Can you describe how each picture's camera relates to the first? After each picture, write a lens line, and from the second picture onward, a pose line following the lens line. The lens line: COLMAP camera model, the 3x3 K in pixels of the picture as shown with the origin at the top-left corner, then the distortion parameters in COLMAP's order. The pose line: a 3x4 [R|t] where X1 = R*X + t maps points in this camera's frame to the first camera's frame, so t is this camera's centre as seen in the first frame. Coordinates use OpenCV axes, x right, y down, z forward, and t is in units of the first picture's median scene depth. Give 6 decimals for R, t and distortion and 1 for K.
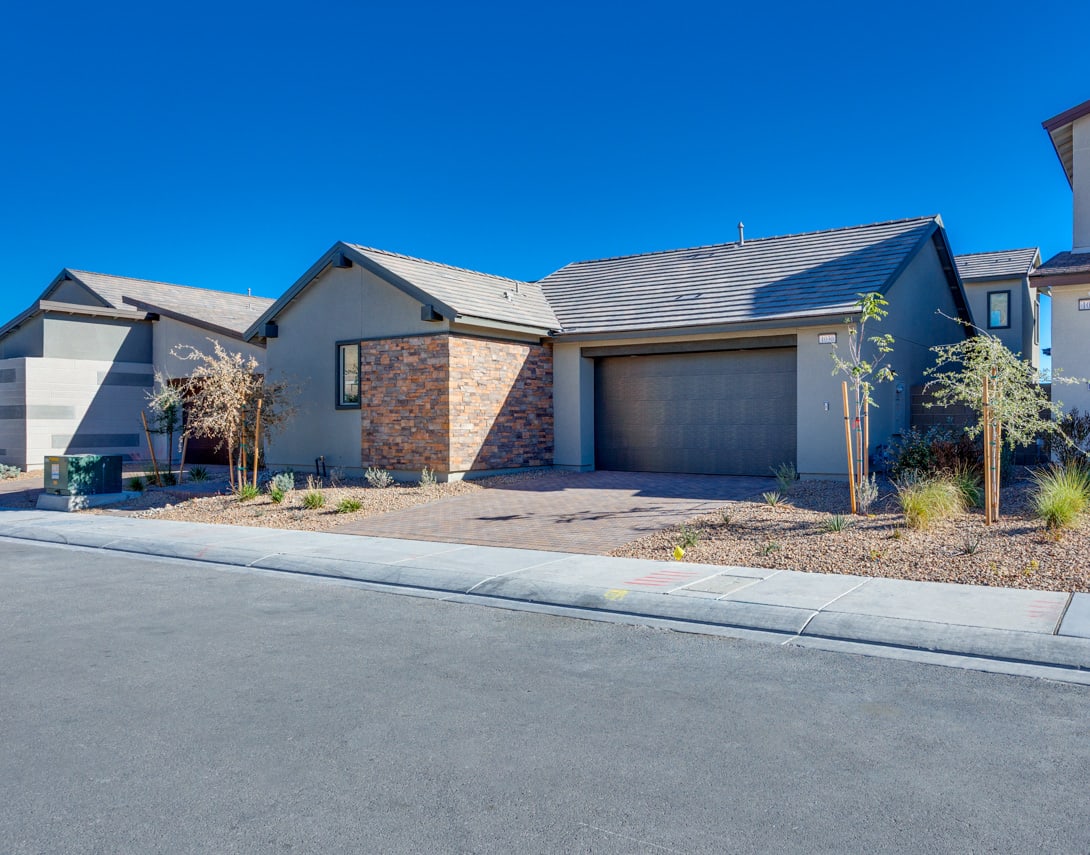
lens RADIAL K [[849.8, 0, 545.4], [0, 849.8, 444.4], [0, 0, 1]] dist [-0.011959, -0.001886]
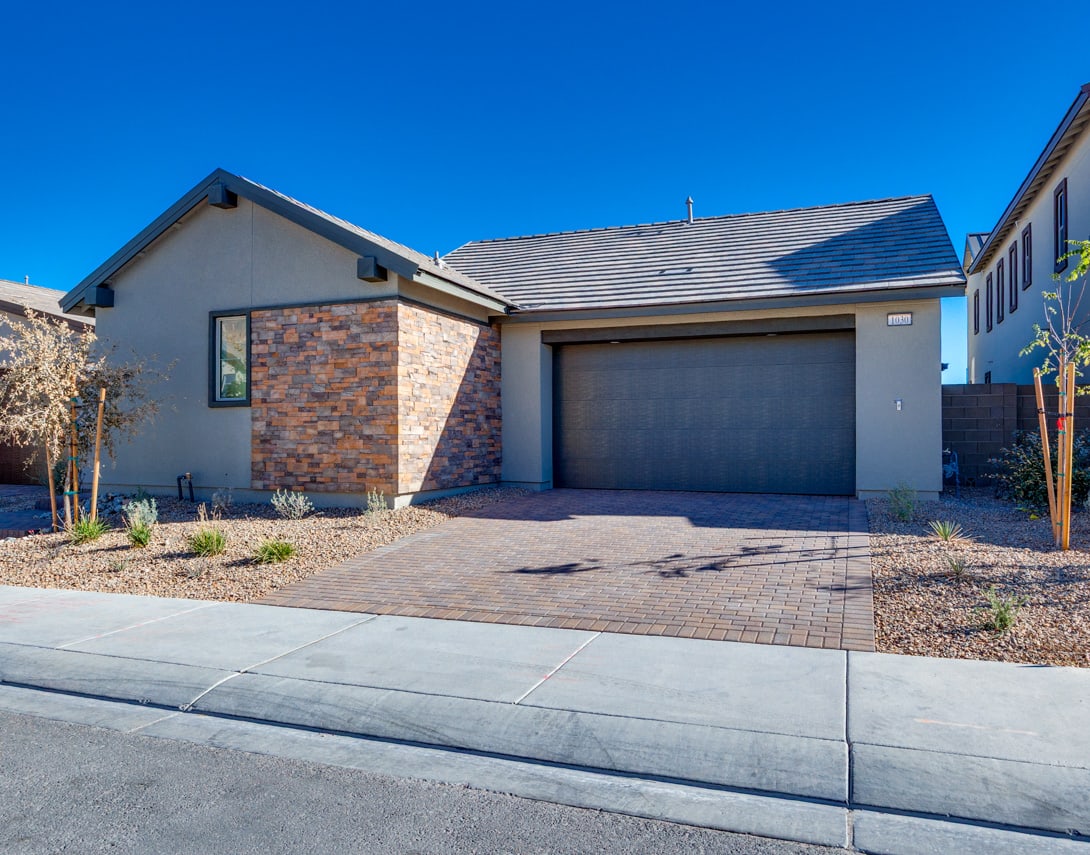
lens RADIAL K [[849.8, 0, 545.4], [0, 849.8, 444.4], [0, 0, 1]] dist [-0.011959, -0.001886]
pose [[0.974823, -0.000549, 0.222979, -0.143874], [0.003812, 0.999892, -0.014204, 0.001305], [-0.222948, 0.014696, 0.974720, 0.271279]]
